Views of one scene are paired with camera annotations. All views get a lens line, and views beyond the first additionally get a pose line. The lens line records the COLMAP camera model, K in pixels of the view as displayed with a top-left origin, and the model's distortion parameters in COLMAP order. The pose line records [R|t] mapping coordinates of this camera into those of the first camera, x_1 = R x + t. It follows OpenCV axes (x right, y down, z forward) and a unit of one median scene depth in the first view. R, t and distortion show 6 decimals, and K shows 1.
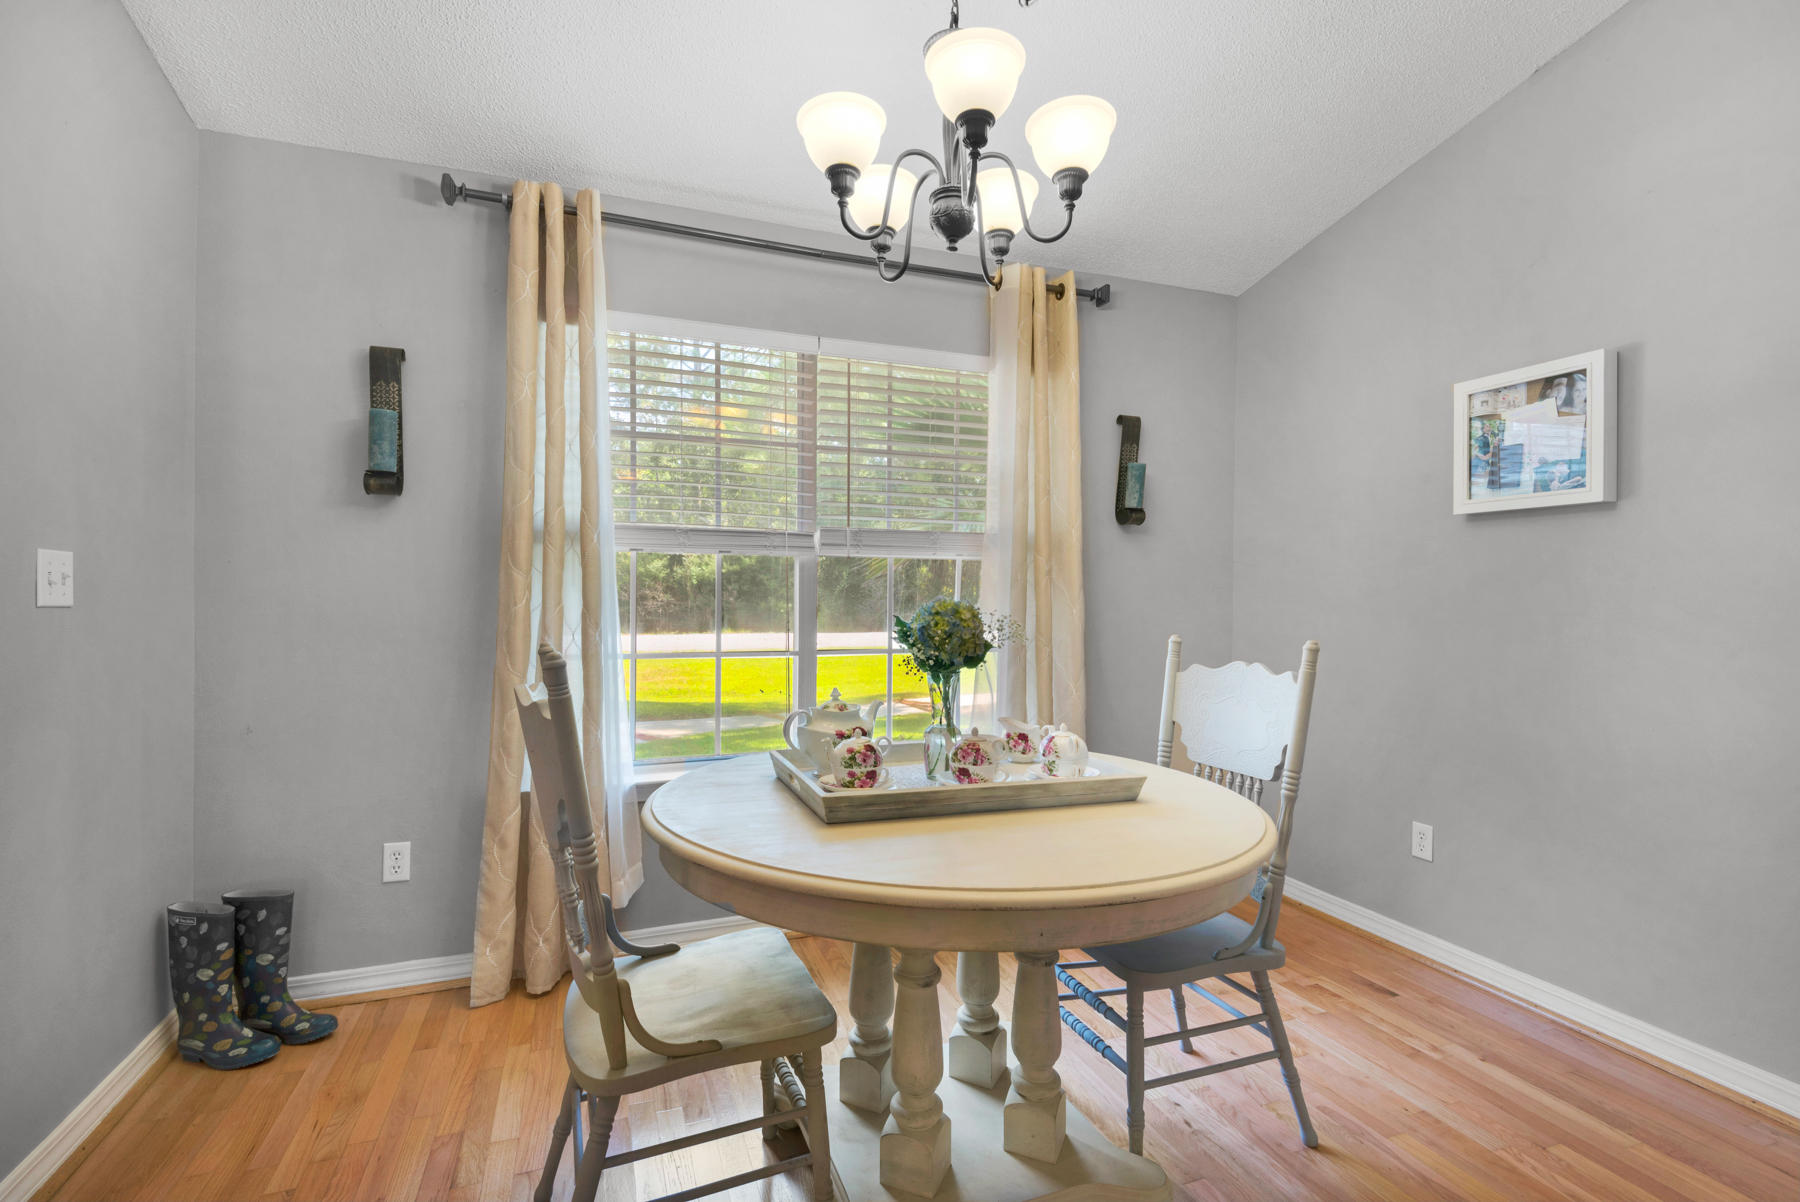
lens RADIAL K [[823.7, 0, 904.4], [0, 823.7, 615.7], [0, 0, 1]] dist [0.045464, -0.033058]
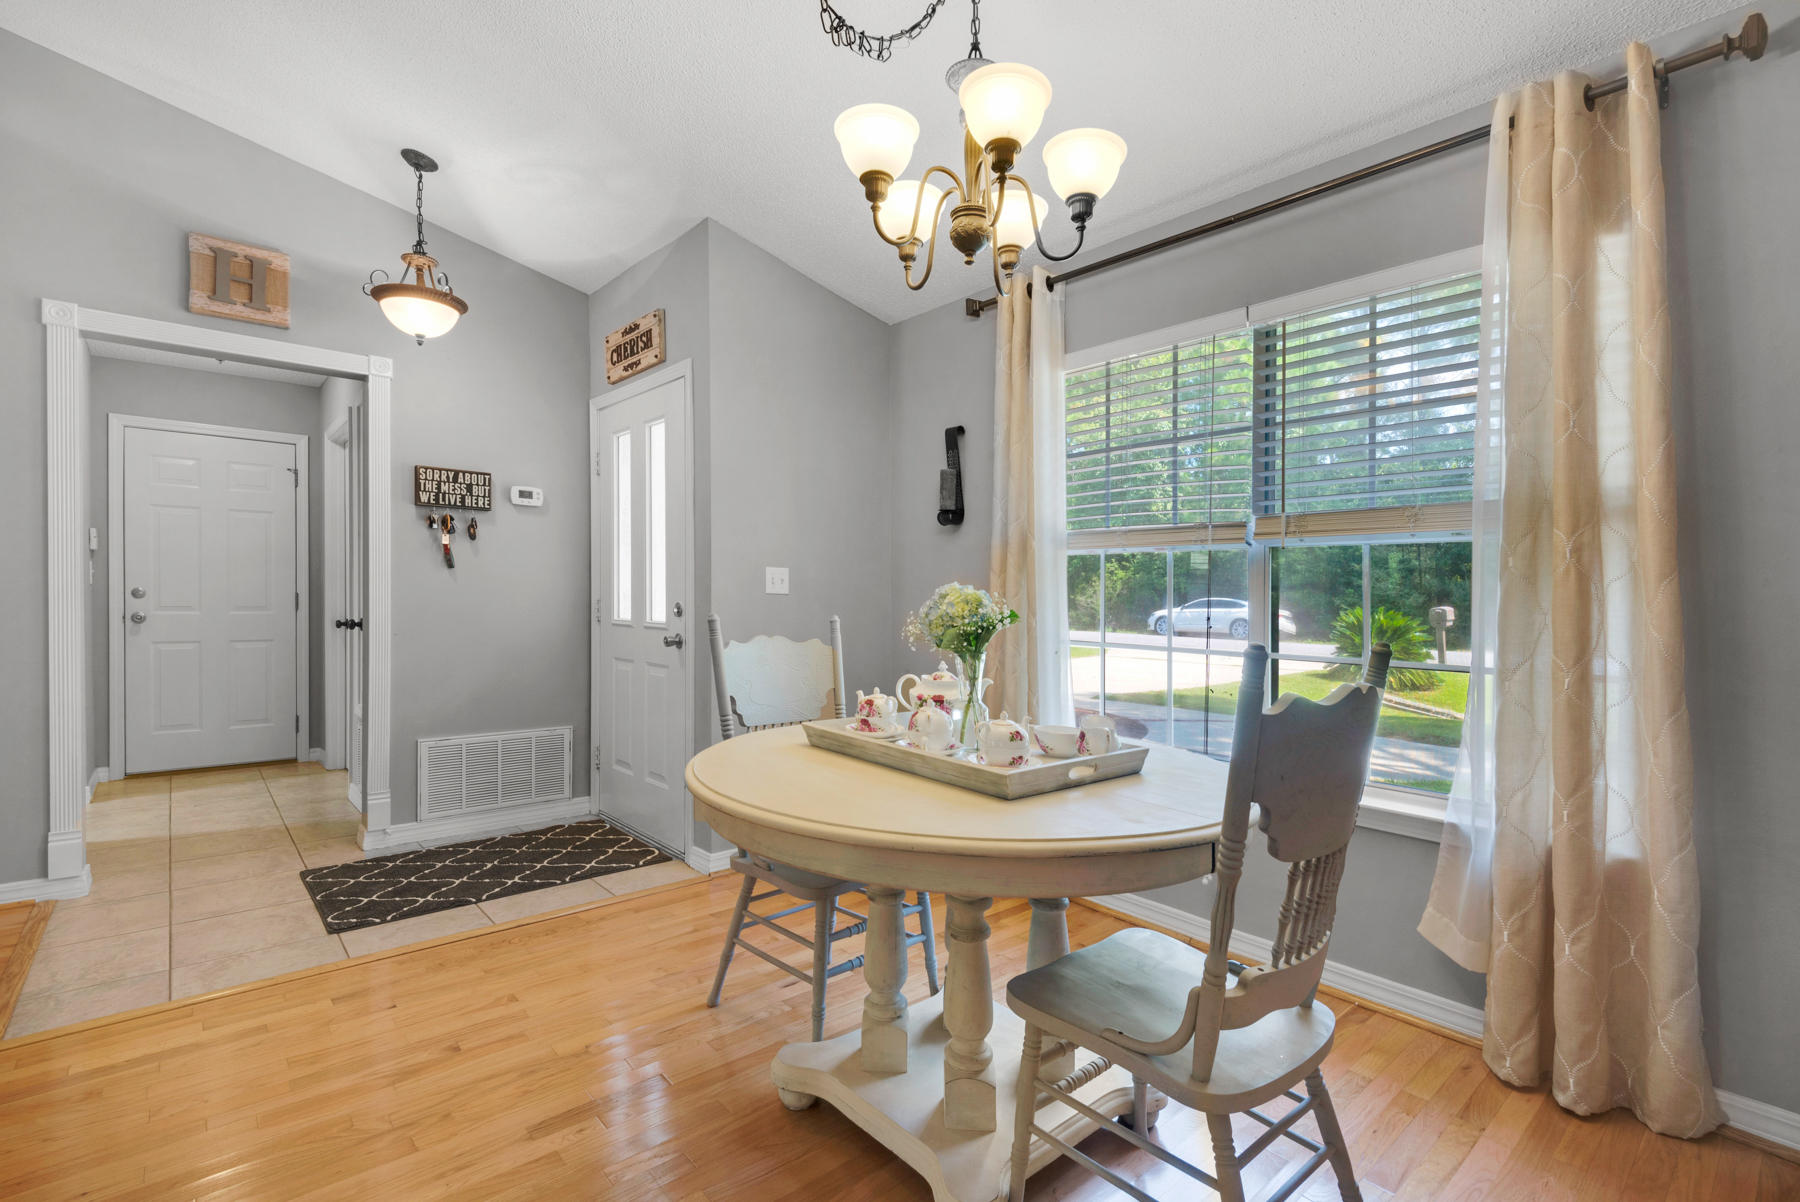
lens RADIAL K [[802.4, 0, 900.0], [0, 802.4, 601.0], [0, 0, 1]] dist [0.015614, -0.015706]
pose [[0.364710, 0.007239, -0.931093, 0.744965], [-0.032068, 0.999474, -0.004790, 0.008146], [0.930569, 0.031605, 0.364751, 0.399105]]
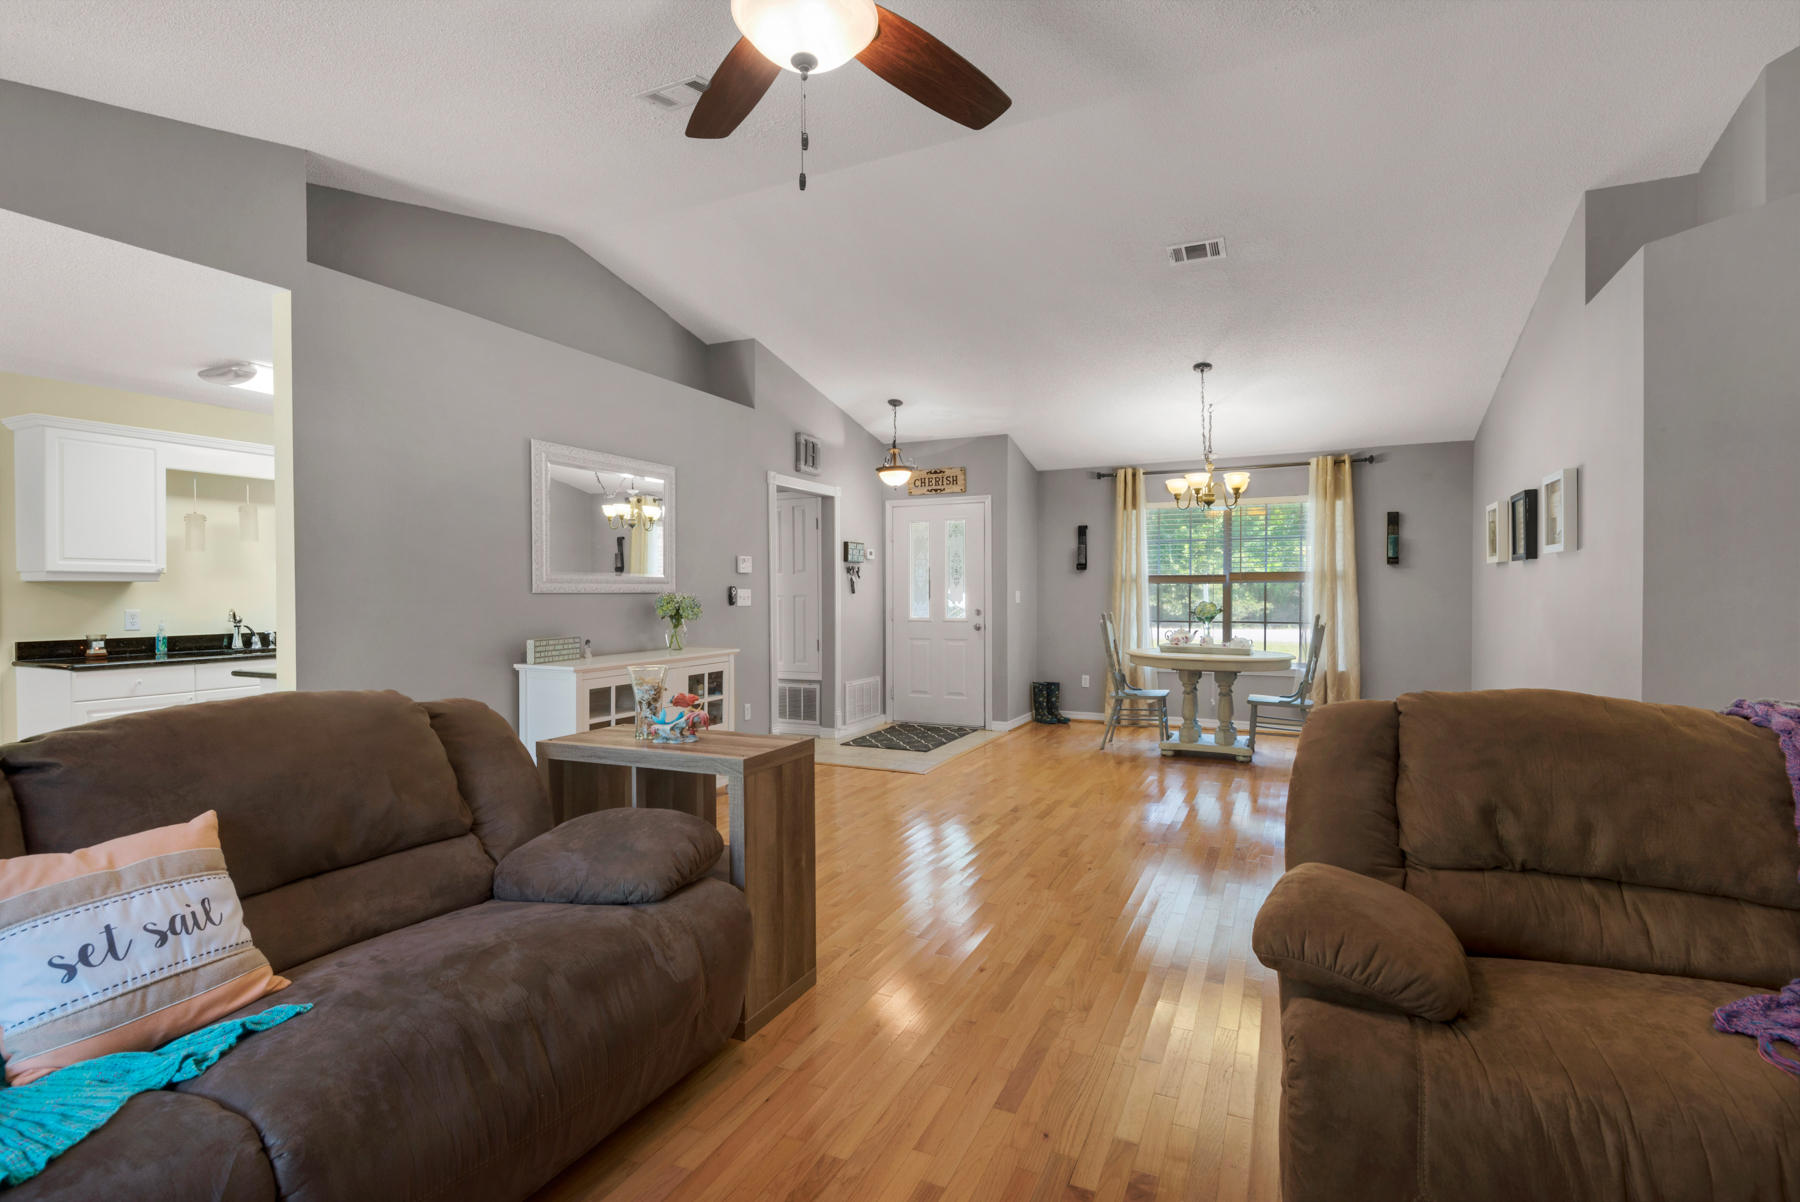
lens RADIAL K [[869.3, 0, 900.0], [0, 869.3, 601.0], [0, 0, 1]] dist [-0.004445, -0.001189]
pose [[0.698209, 0.002296, -0.715891, 1.409246], [-0.010151, 0.999926, -0.006693, 0.011908], [0.715822, 0.011940, 0.698180, -2.016223]]
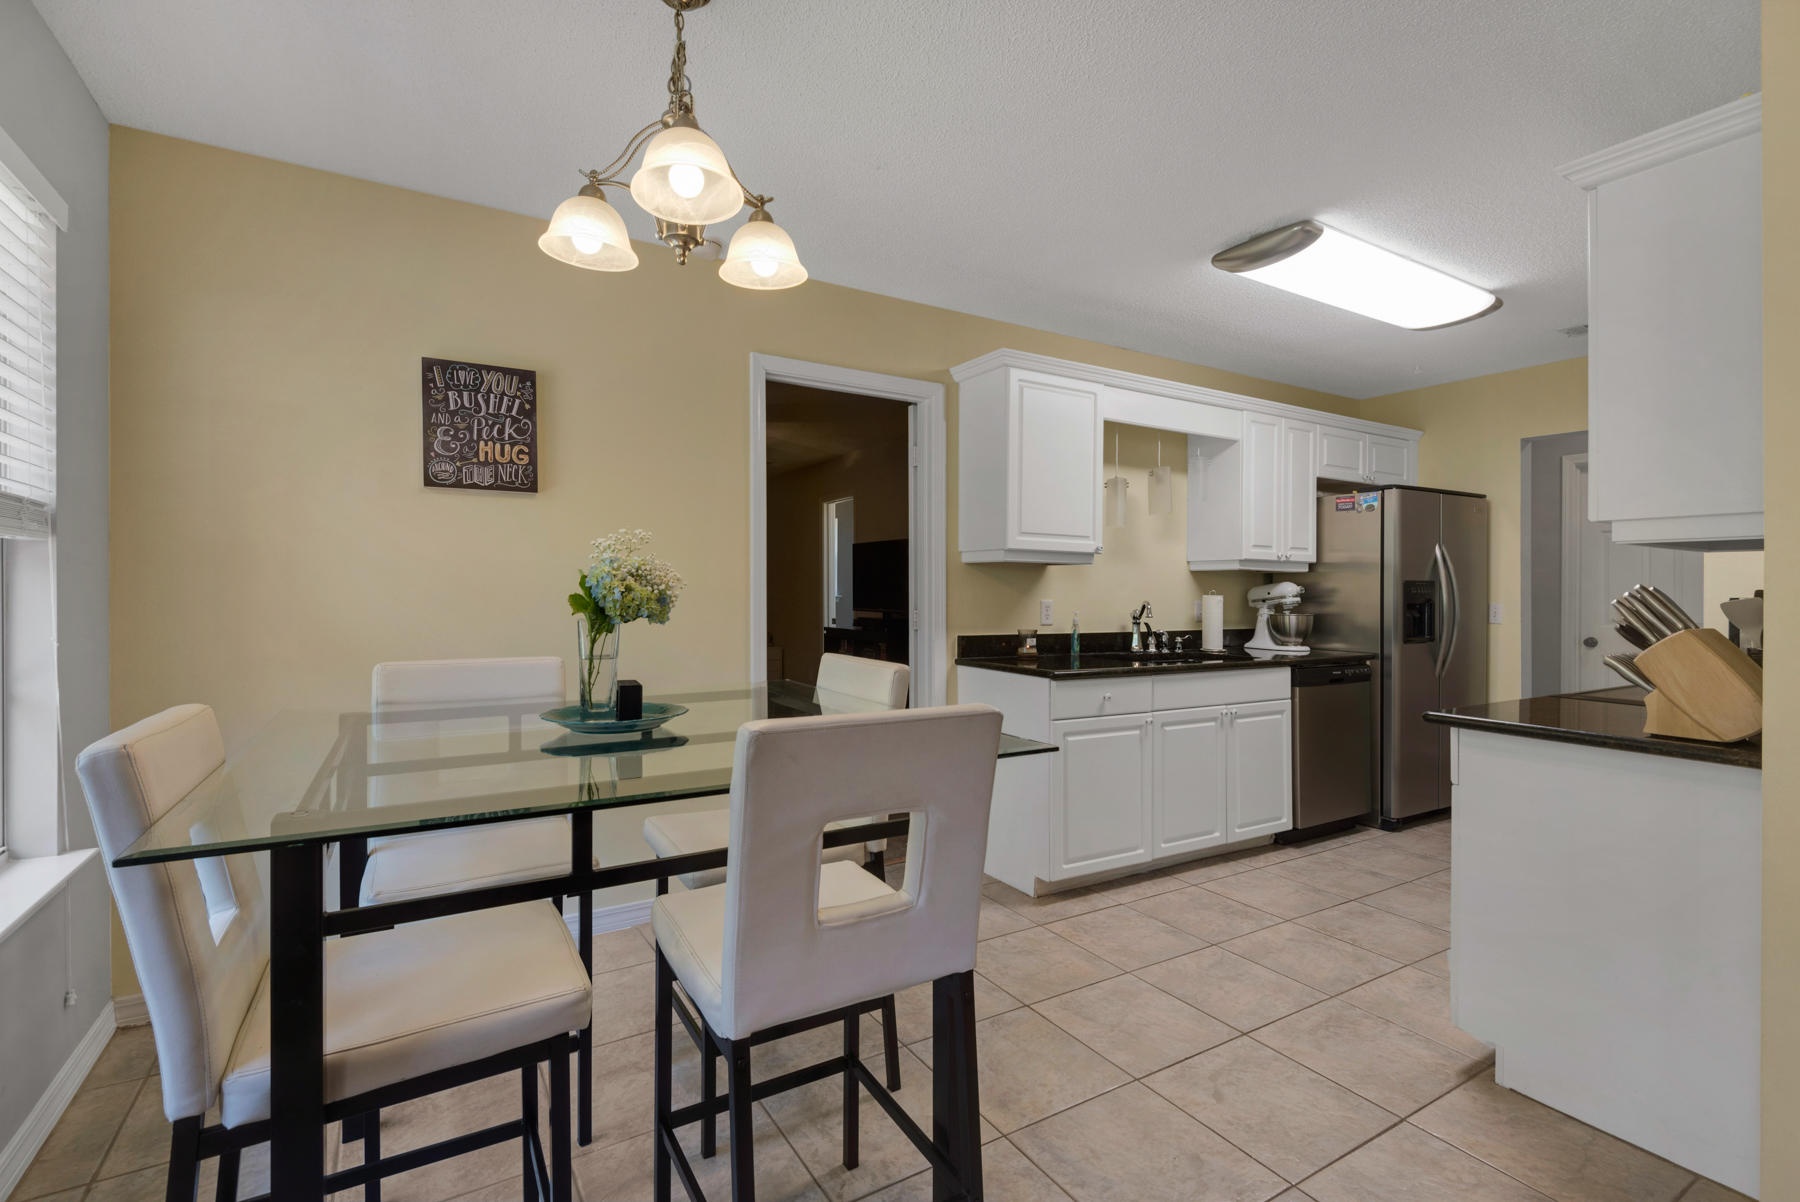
lens RADIAL K [[805.1, 0, 882.5], [0, 805.1, 581.2], [0, 0, 1]] dist [0.021613, -0.017163]
pose [[0.176002, -0.011787, -0.984319, 0.019395], [-0.031592, 0.999346, -0.017616, 0.042704], [0.983883, 0.034198, 0.175515, -2.510515]]
